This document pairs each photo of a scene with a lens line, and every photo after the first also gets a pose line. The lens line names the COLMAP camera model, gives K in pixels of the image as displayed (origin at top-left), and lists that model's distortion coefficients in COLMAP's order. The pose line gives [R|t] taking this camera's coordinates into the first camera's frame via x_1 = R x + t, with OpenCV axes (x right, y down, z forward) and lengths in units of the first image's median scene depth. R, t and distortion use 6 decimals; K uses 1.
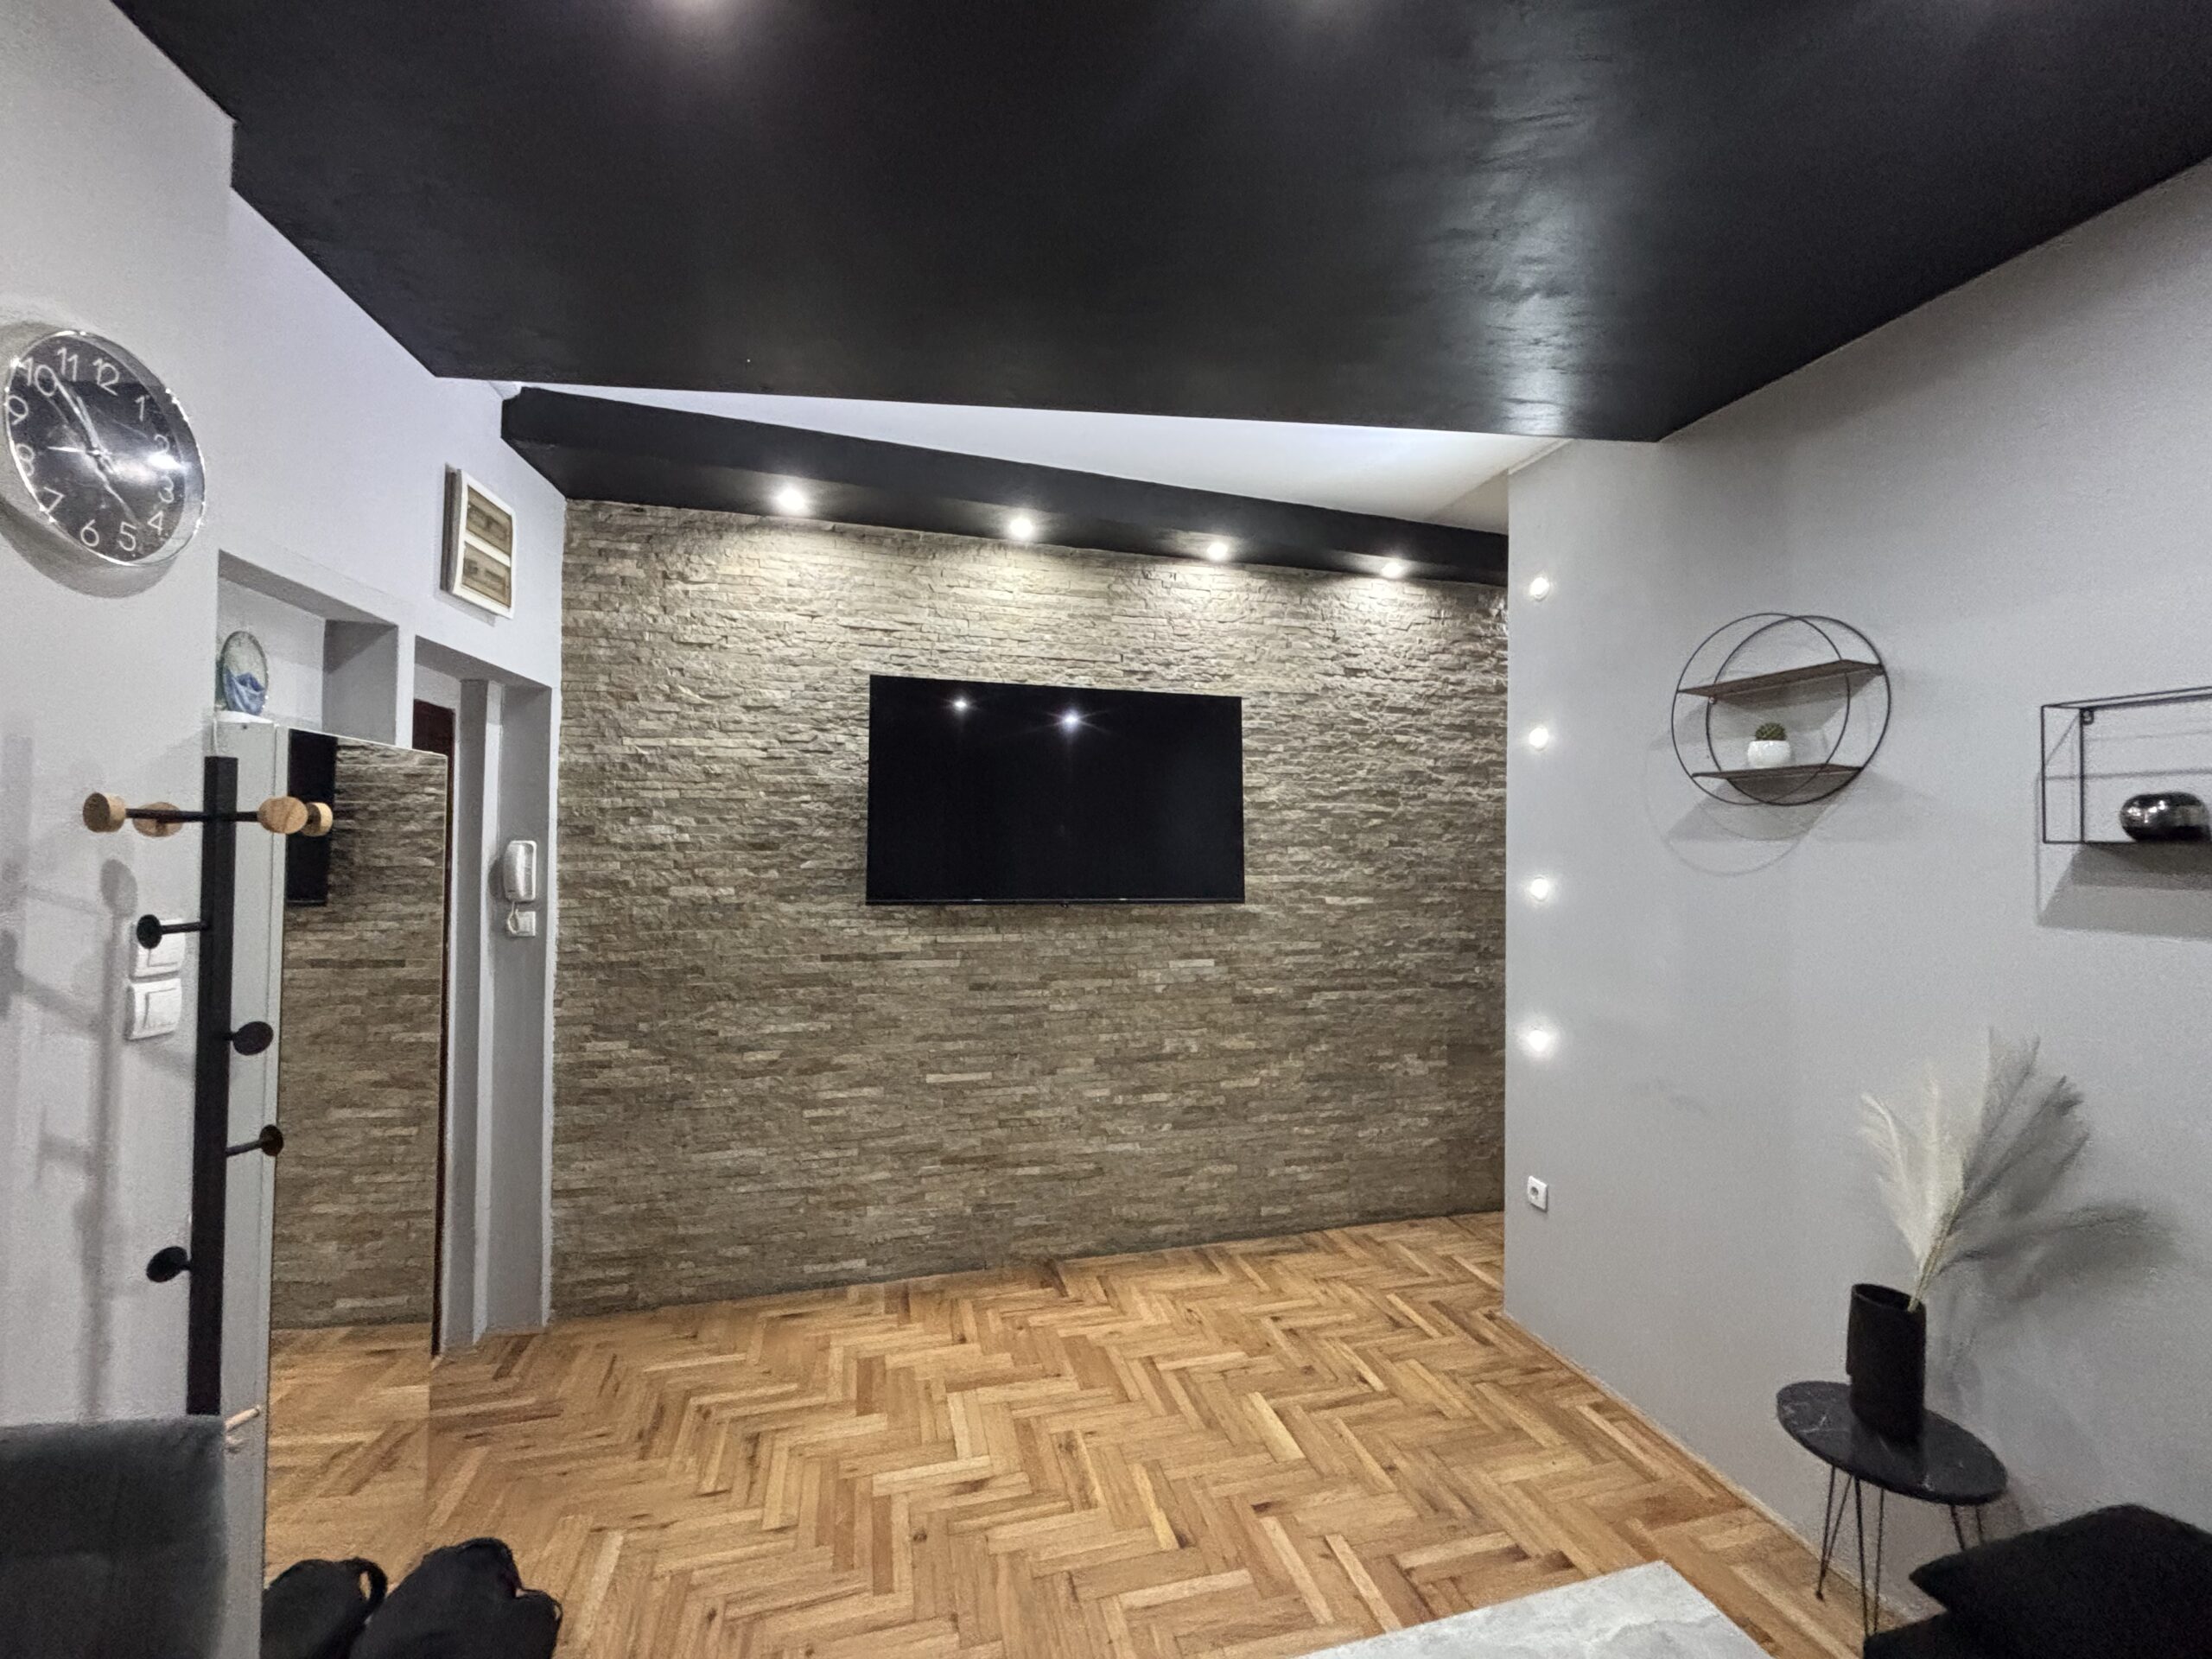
lens RADIAL K [[891.1, 0, 1104.8], [0, 891.1, 820.2], [0, 0, 1]] dist [-0.000267, -0.000341]
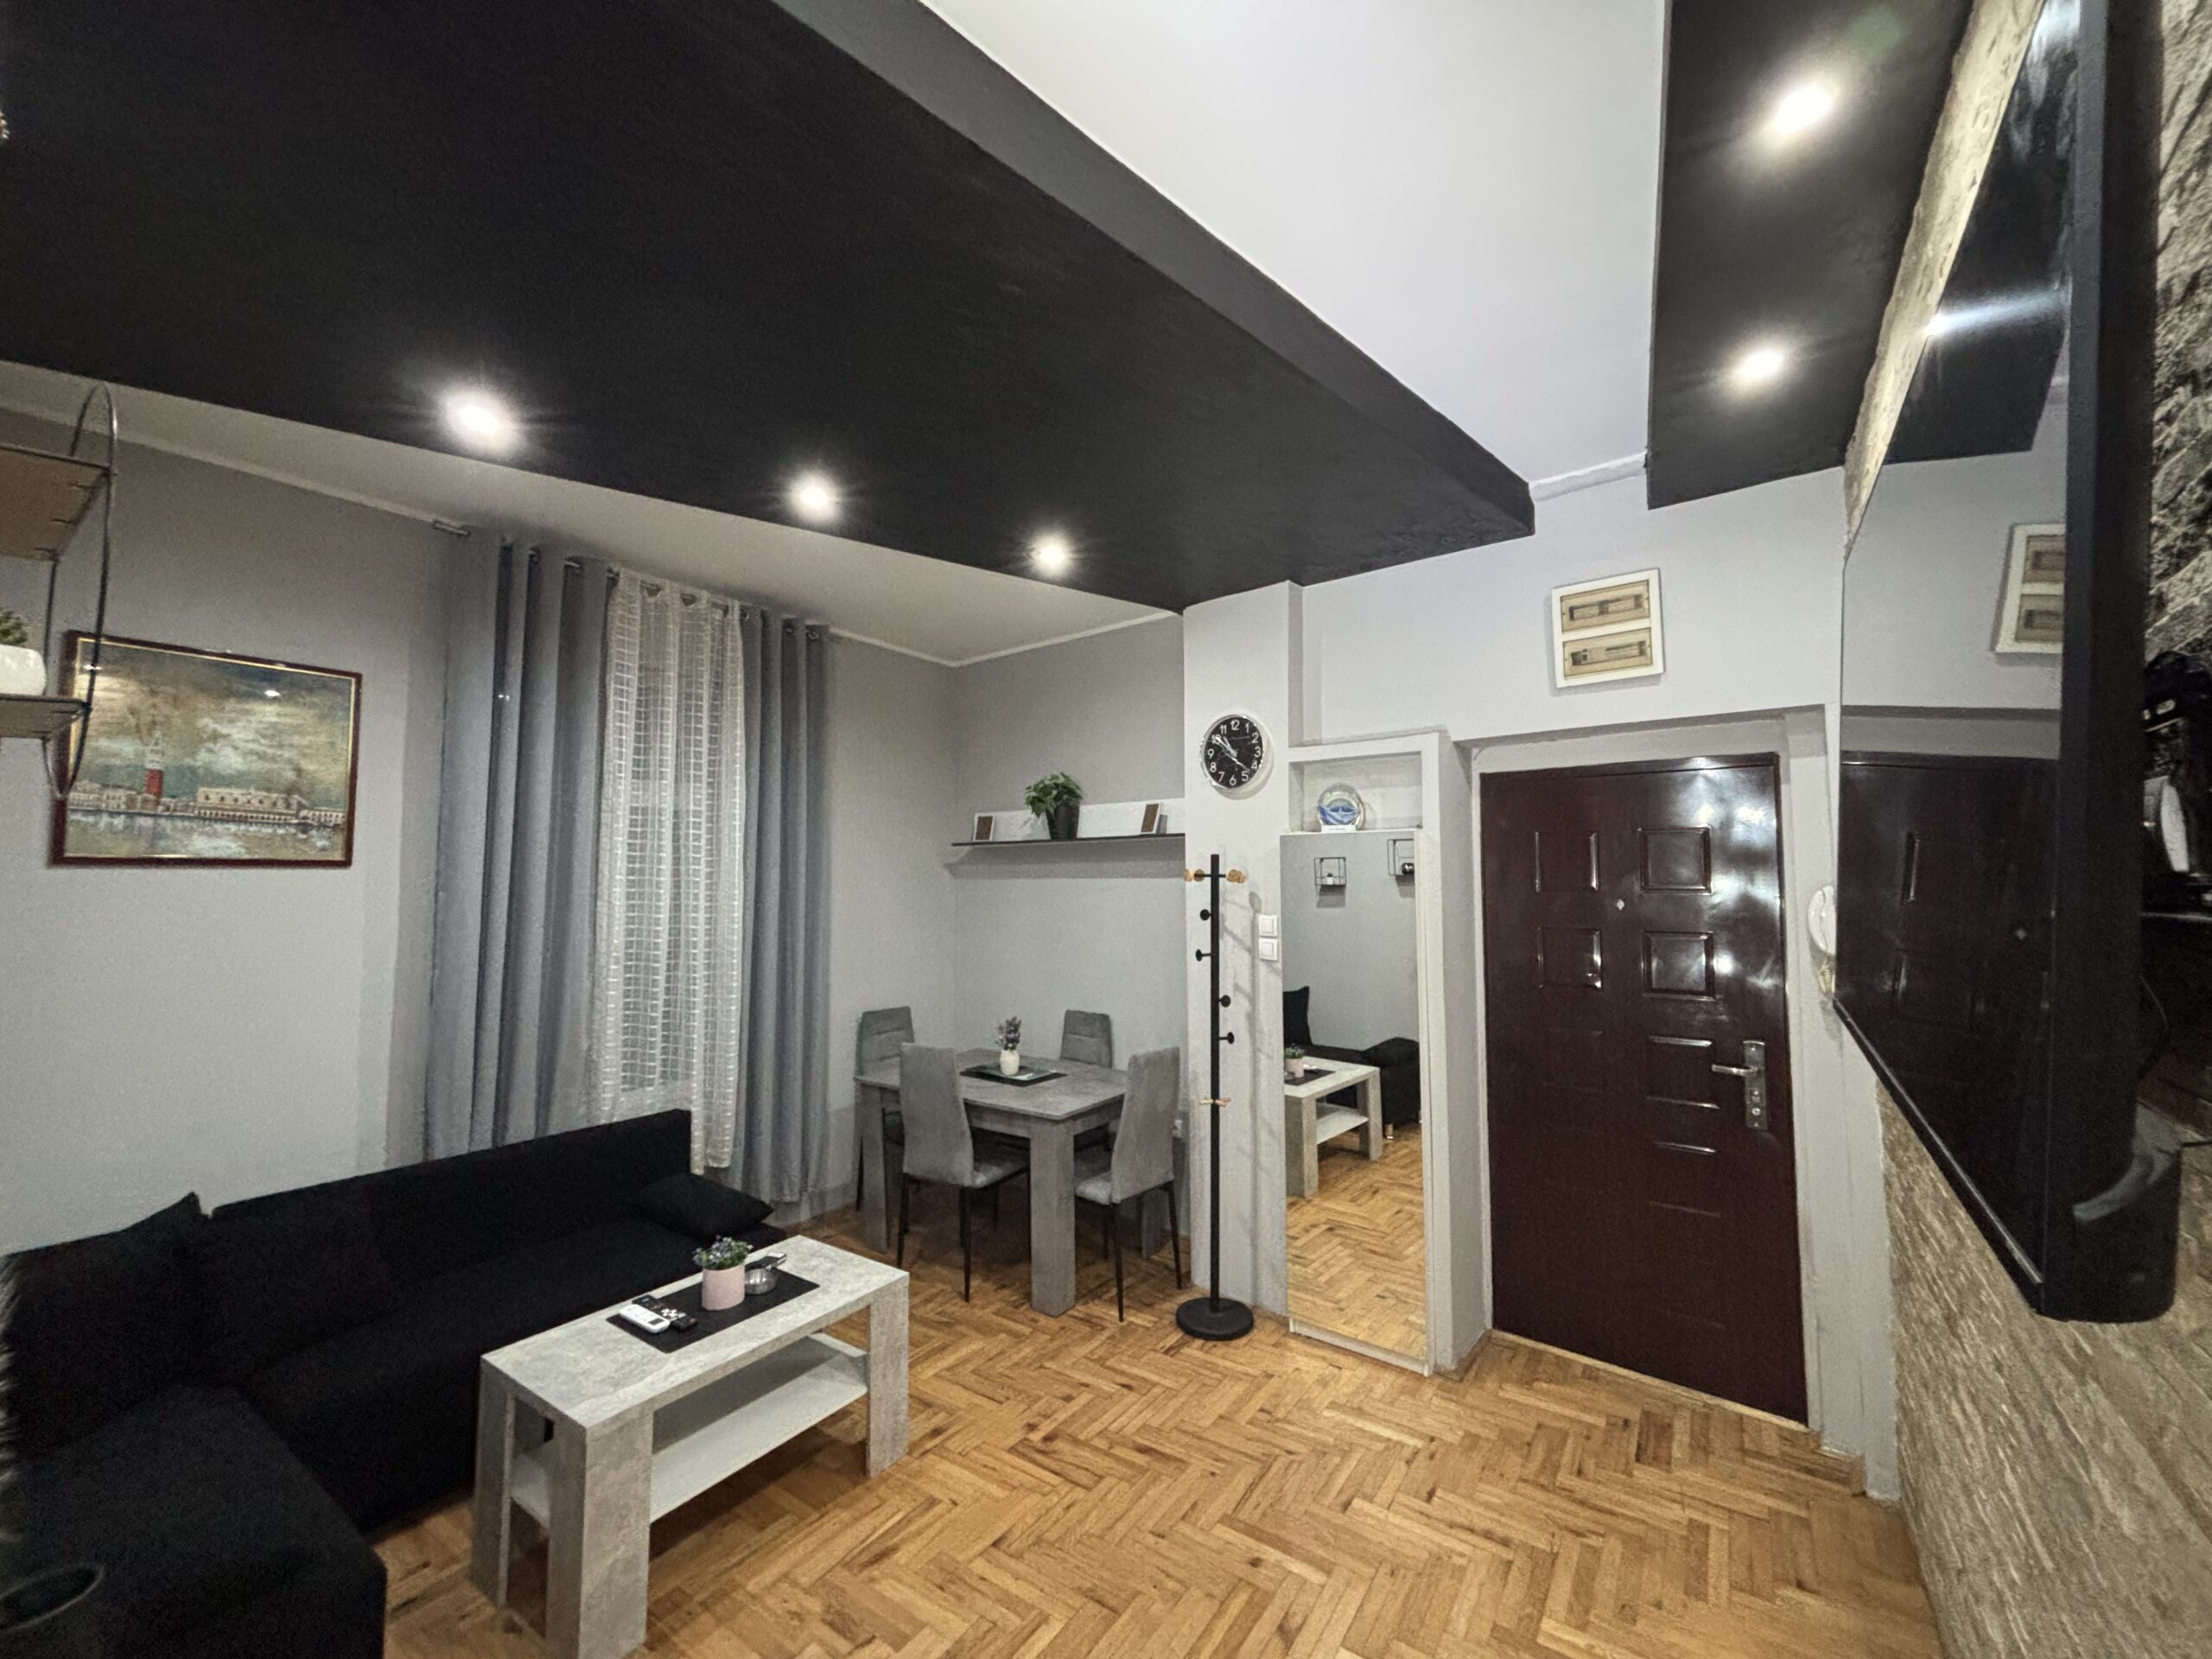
lens RADIAL K [[895.4, 0, 1106.0], [0, 895.4, 829.5], [0, 0, 1]] dist [0.008822, 0.000101]
pose [[-0.765806, -0.043421, -0.641605, 0.595502], [0.014184, 0.996335, -0.084357, 0.047510], [0.642916, -0.073701, -0.762383, 1.647967]]
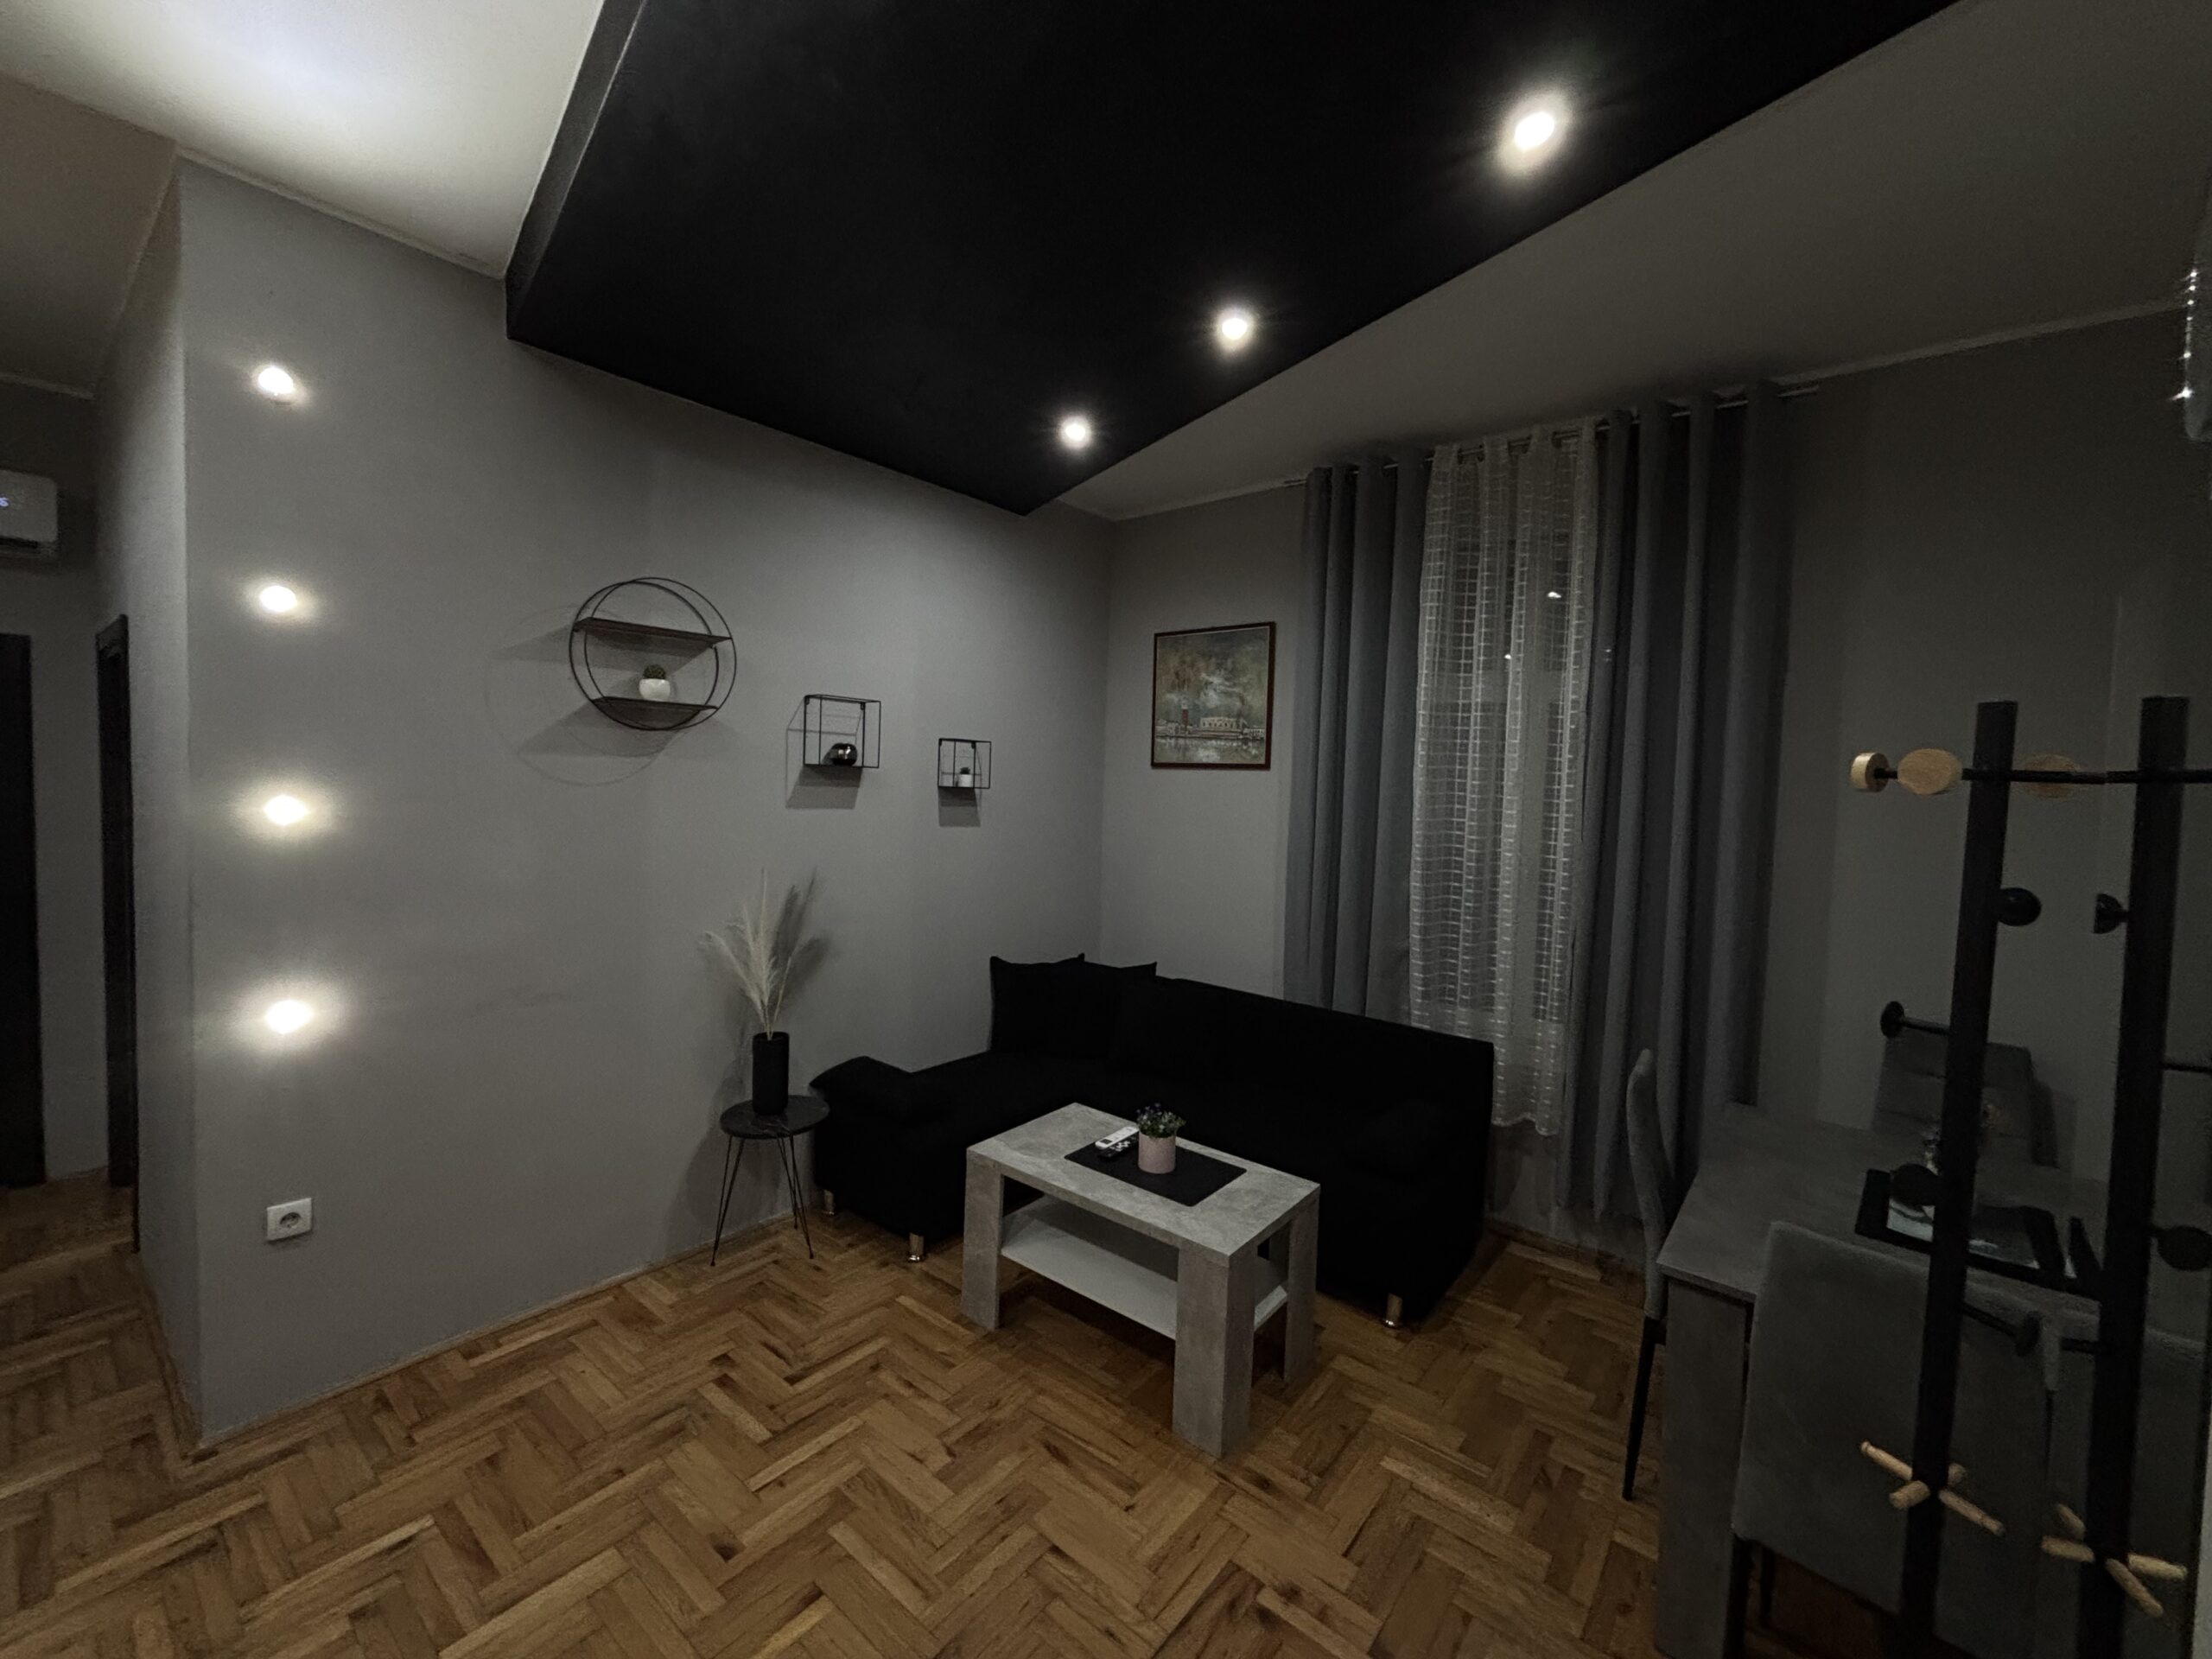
lens RADIAL K [[891.1, 0, 1104.8], [0, 891.1, 820.2], [0, 0, 1]] dist [-0.000267, -0.000341]
pose [[-0.587896, -0.062544, 0.806515, -0.668647], [-0.055023, 0.997789, 0.037269, 0.028284], [-0.807063, -0.022466, -0.590038, 1.217658]]
